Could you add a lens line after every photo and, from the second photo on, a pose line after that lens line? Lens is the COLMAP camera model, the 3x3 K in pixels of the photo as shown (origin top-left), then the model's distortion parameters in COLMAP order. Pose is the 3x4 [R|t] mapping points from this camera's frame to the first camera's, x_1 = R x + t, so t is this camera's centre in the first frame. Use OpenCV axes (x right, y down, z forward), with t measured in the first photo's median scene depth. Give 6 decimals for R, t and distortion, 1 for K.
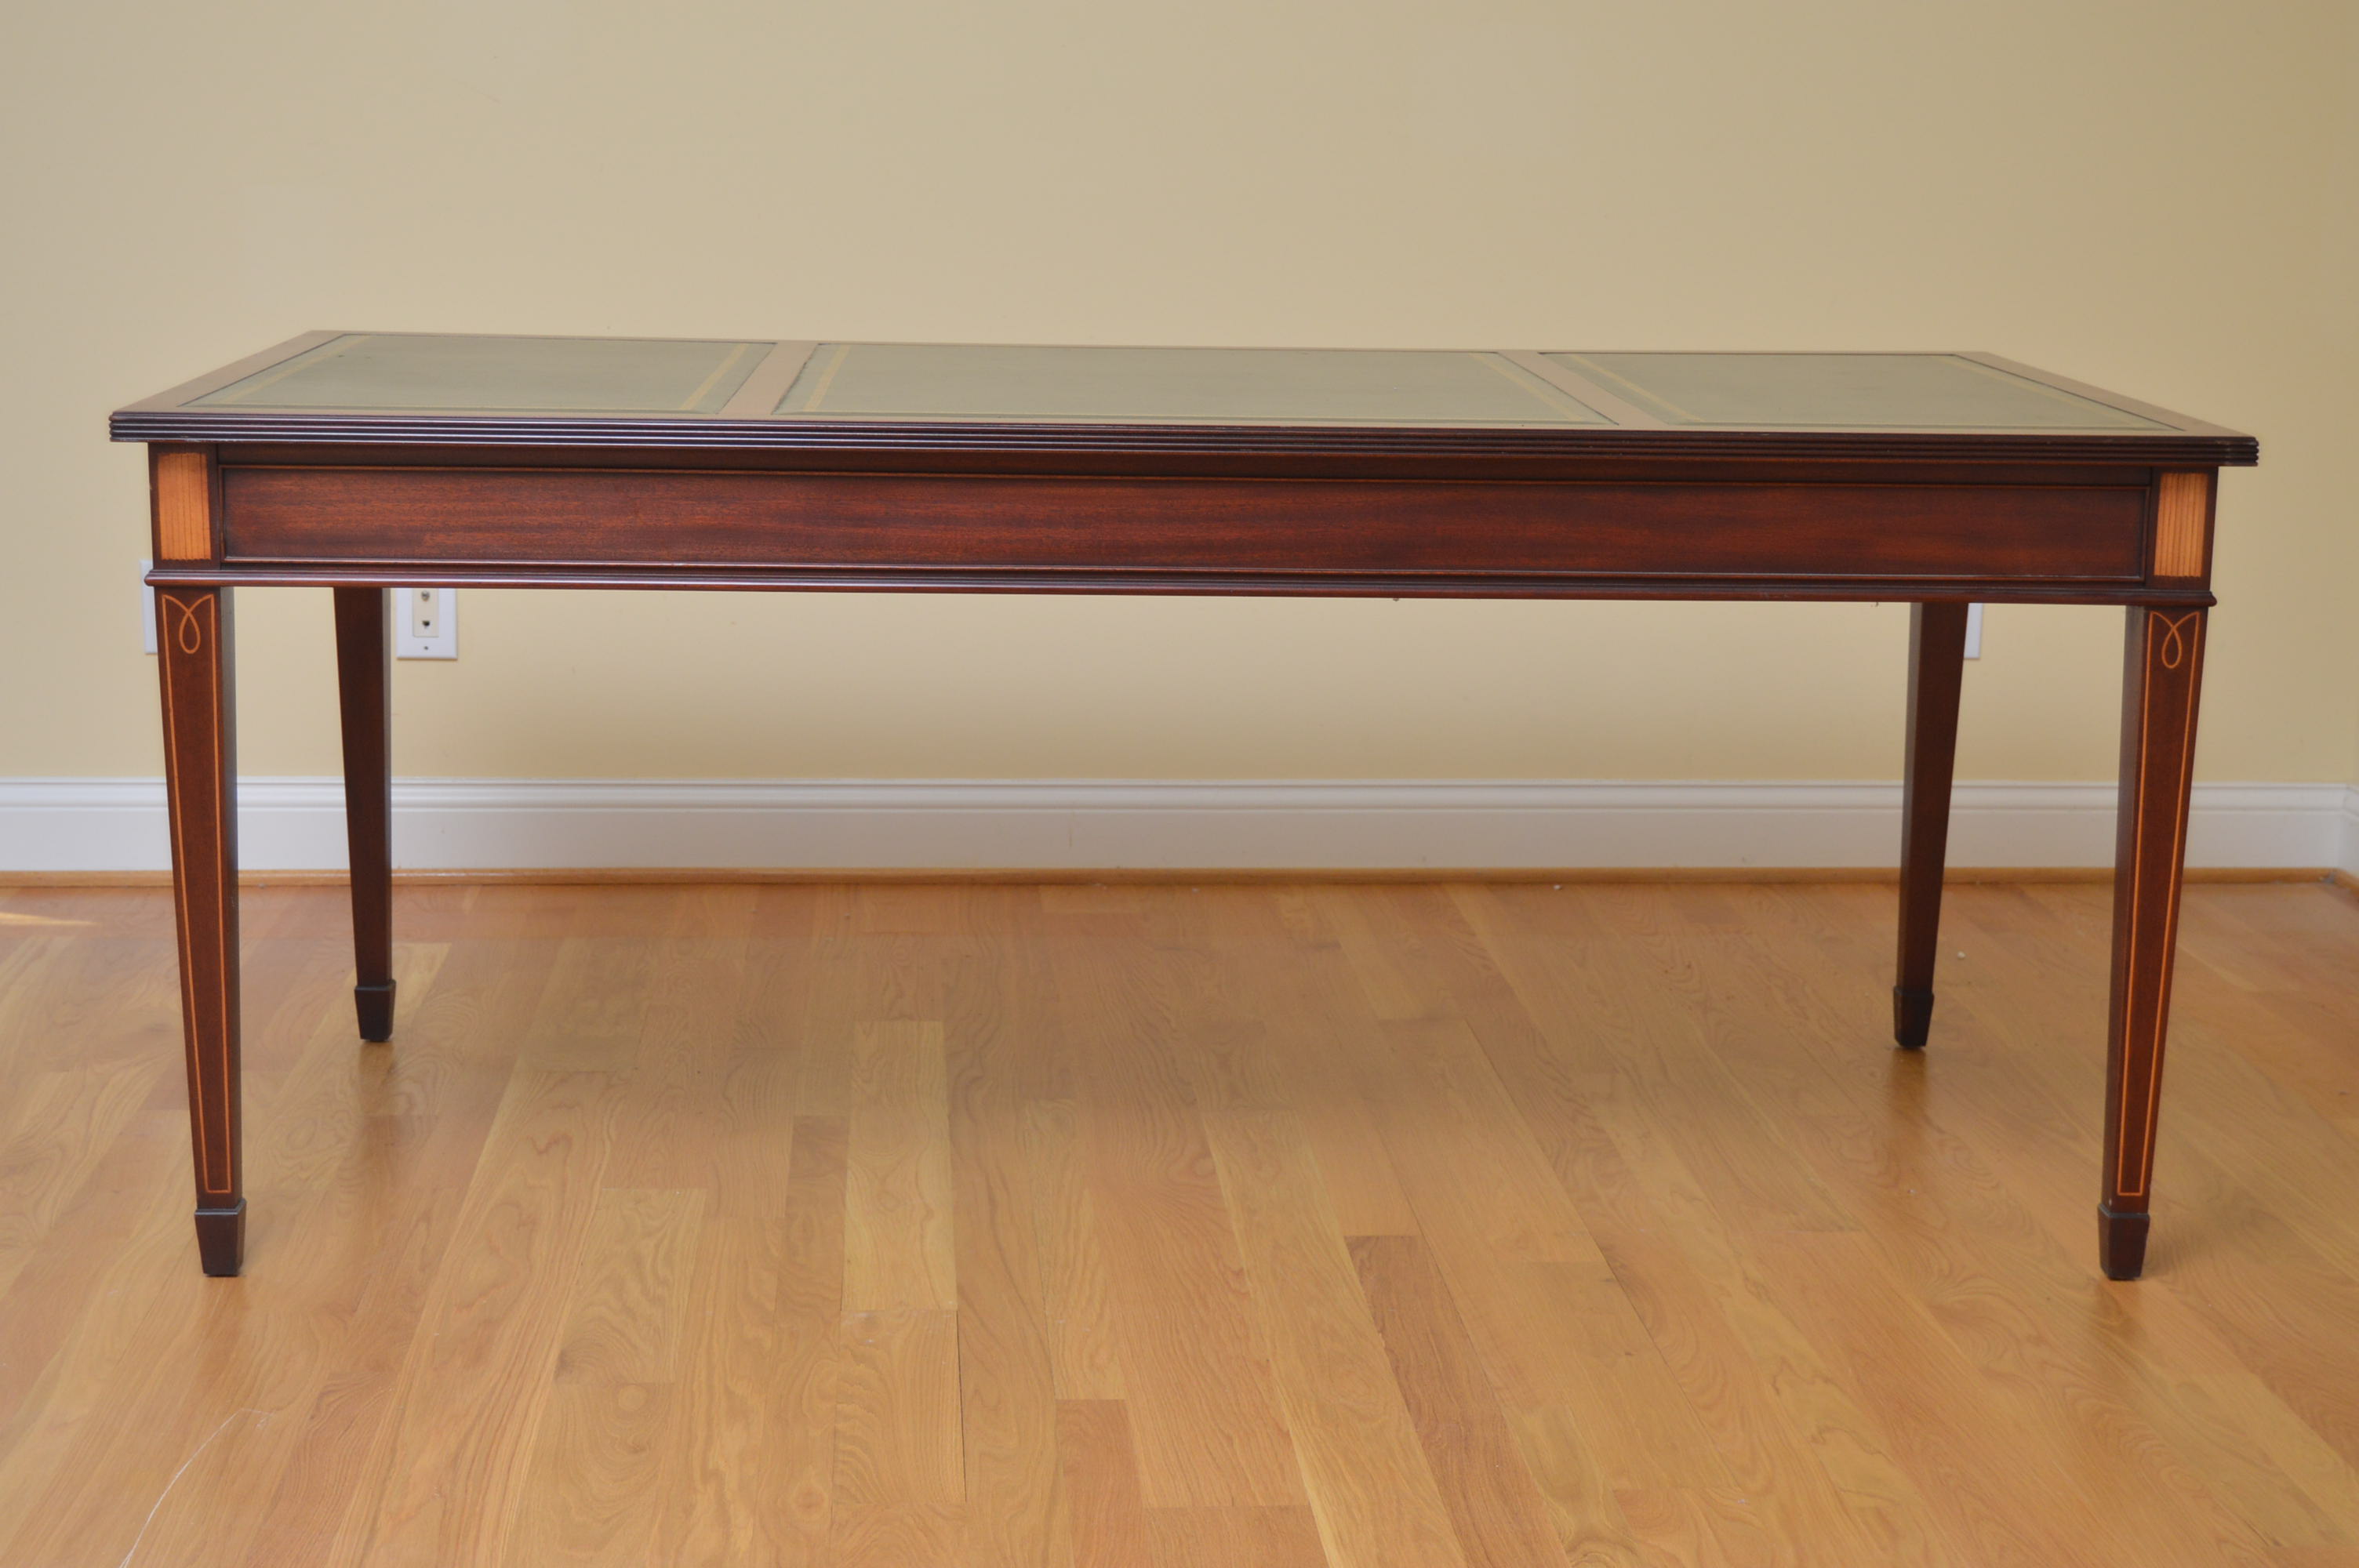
lens RADIAL K [[3713.0, 0, 1174.7], [0, 3713.0, 783.5], [0, 0, 1]] dist [-0.036285, 0.000000]
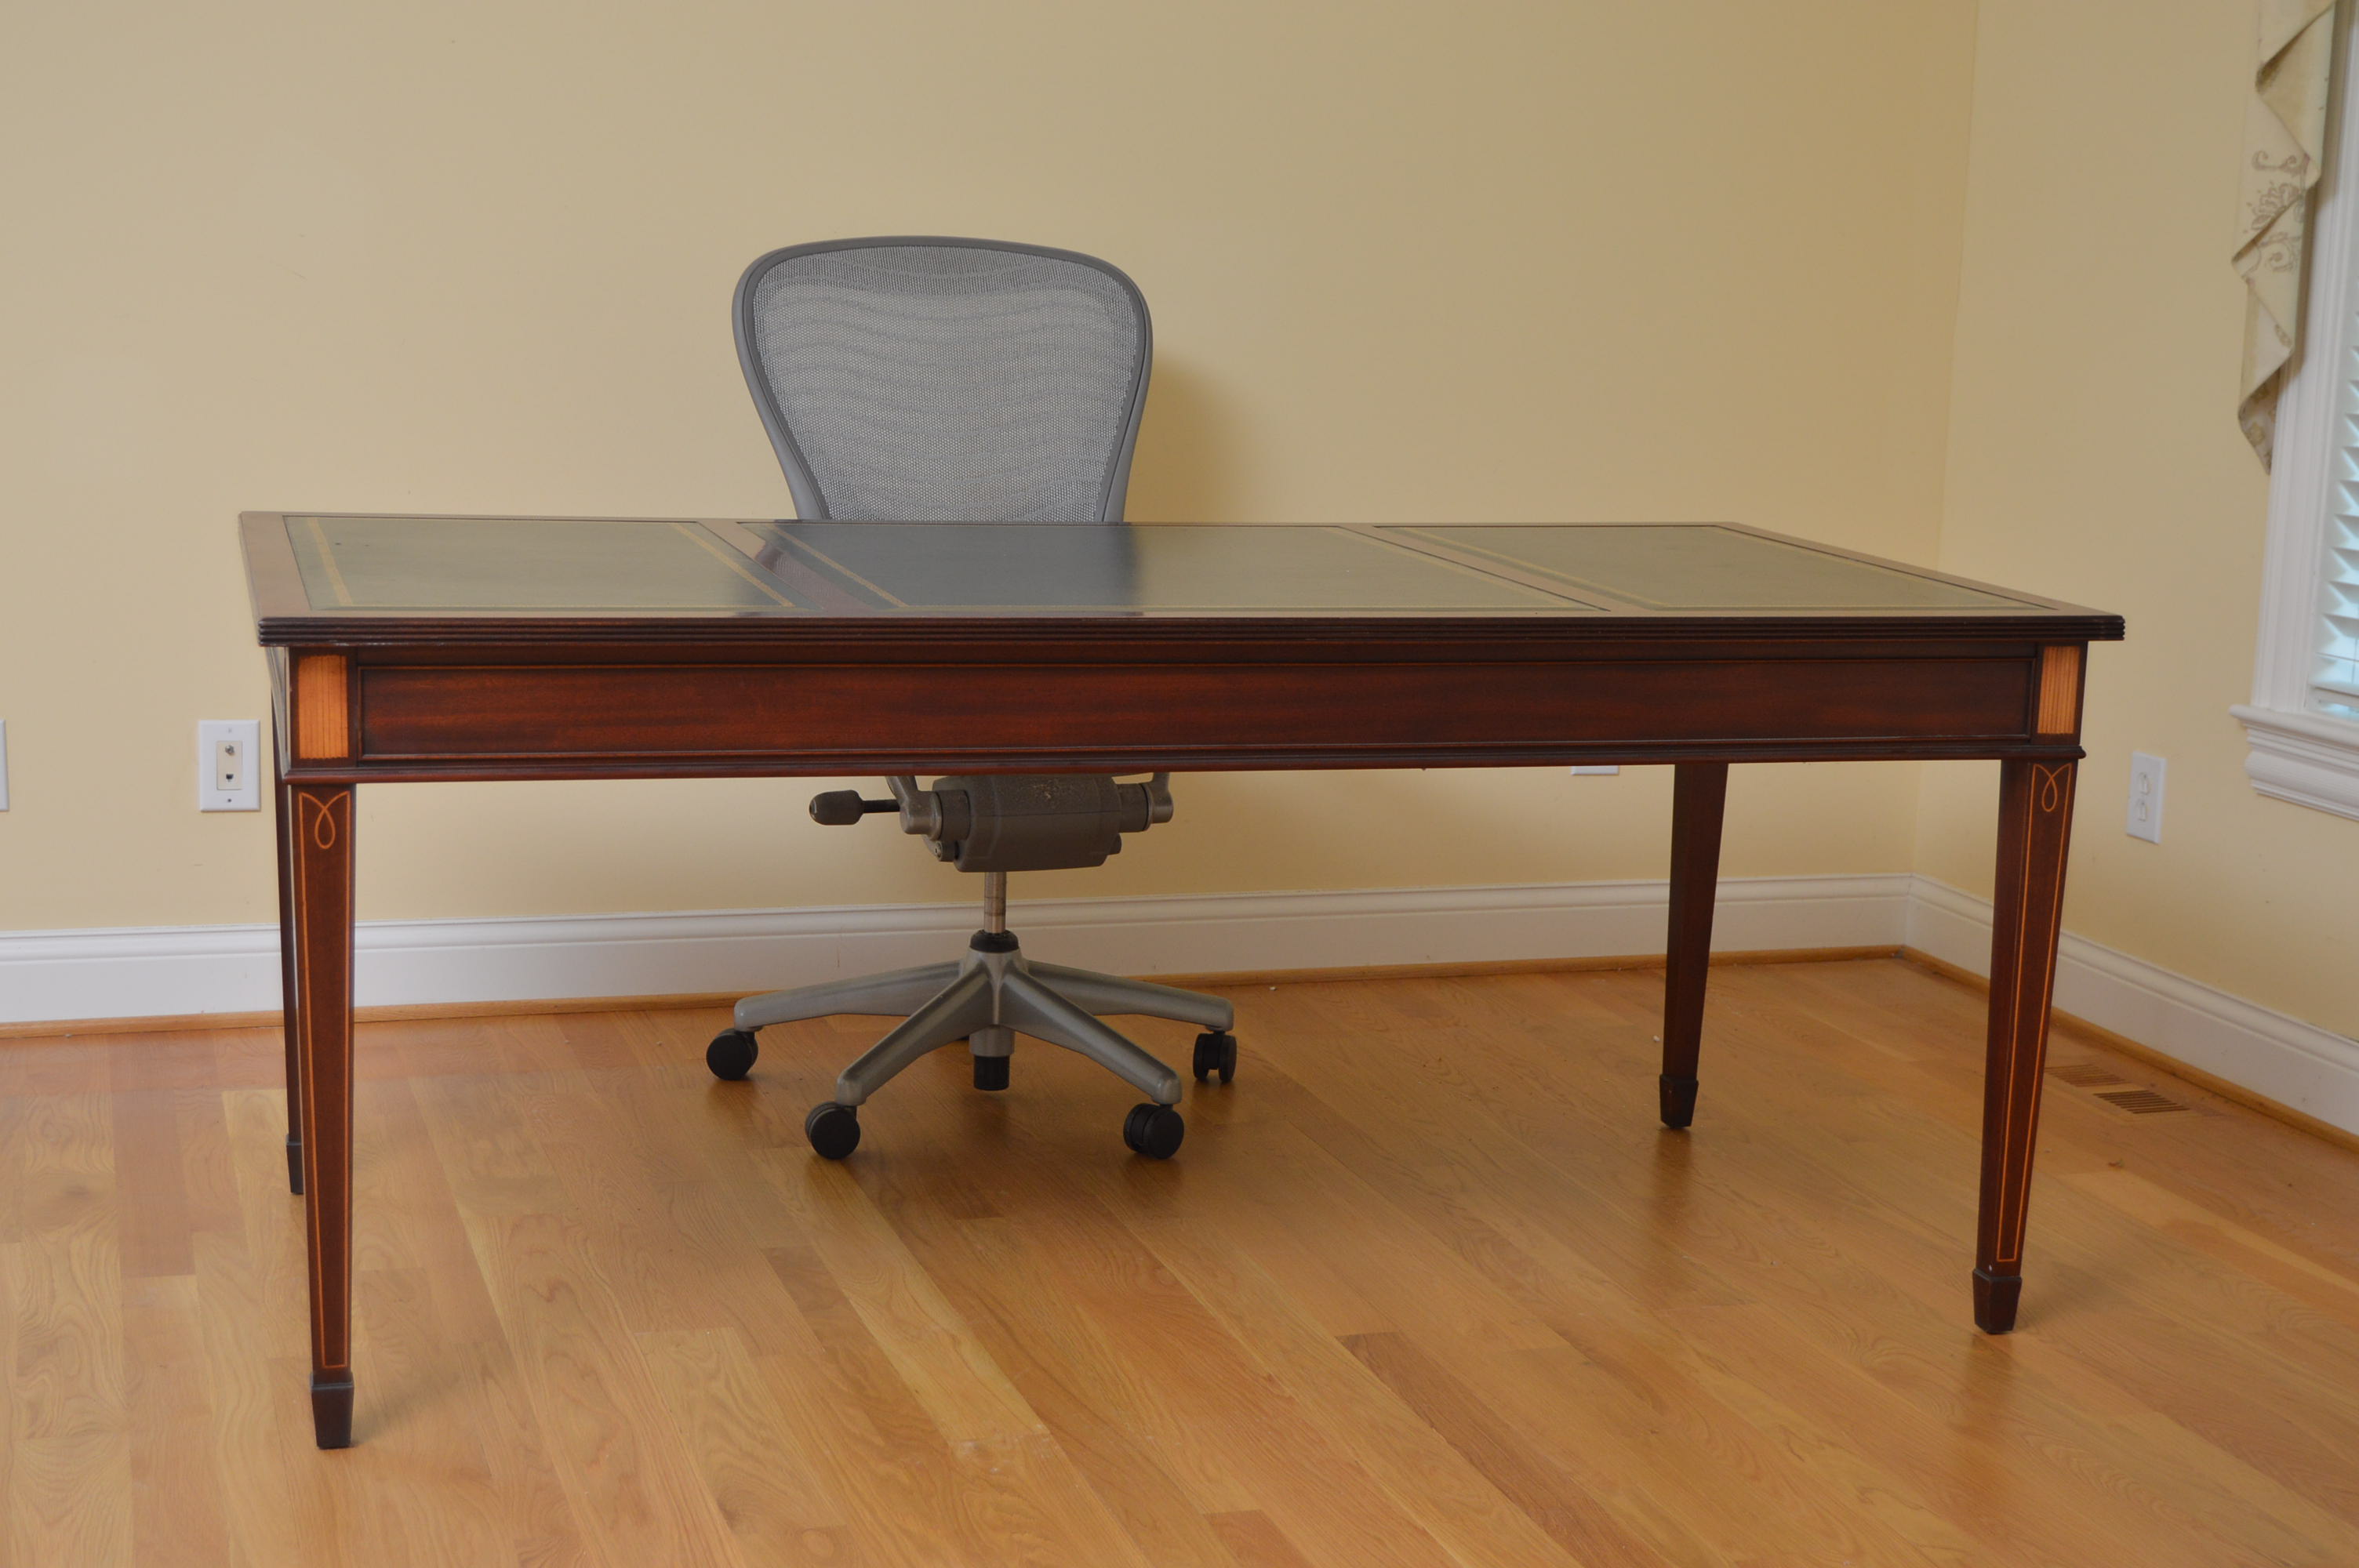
lens RADIAL K [[3375.9, 0, 1229.7], [0, 3375.9, 763.1], [0, 0, 1]] dist [-0.039135, 0.000000]
pose [[0.969076, -0.021419, 0.245831, -0.246171], [0.026403, 0.999507, -0.016998, -0.035543], [-0.245346, 0.022963, 0.969164, 0.029252]]
